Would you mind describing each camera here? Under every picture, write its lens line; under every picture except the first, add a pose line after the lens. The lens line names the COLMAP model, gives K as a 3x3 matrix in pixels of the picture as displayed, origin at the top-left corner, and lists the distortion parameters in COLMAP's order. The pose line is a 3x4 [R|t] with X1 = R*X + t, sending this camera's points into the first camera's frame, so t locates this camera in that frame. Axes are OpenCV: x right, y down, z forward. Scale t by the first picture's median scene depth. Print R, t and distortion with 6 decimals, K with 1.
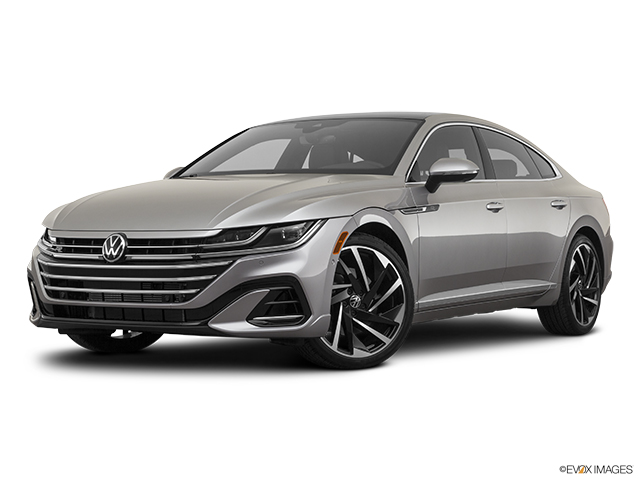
lens RADIAL K [[1228.7, 0, 317.9], [0, 1228.7, 238.0], [0, 0, 1]] dist [0.125454, 0.000000]
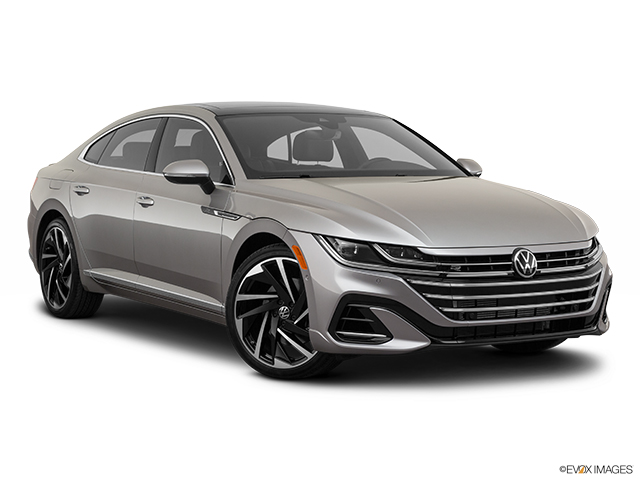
lens RADIAL K [[1228.7, 0, 320.4], [0, 1228.7, 239.0], [0, 0, 1]] dist [0.125454, 0.000000]
pose [[0.453323, -0.058930, 0.889396, -1.090312], [-0.001433, 0.997763, 0.066841, -0.075725], [-0.891345, -0.031575, 0.452224, 0.671155]]
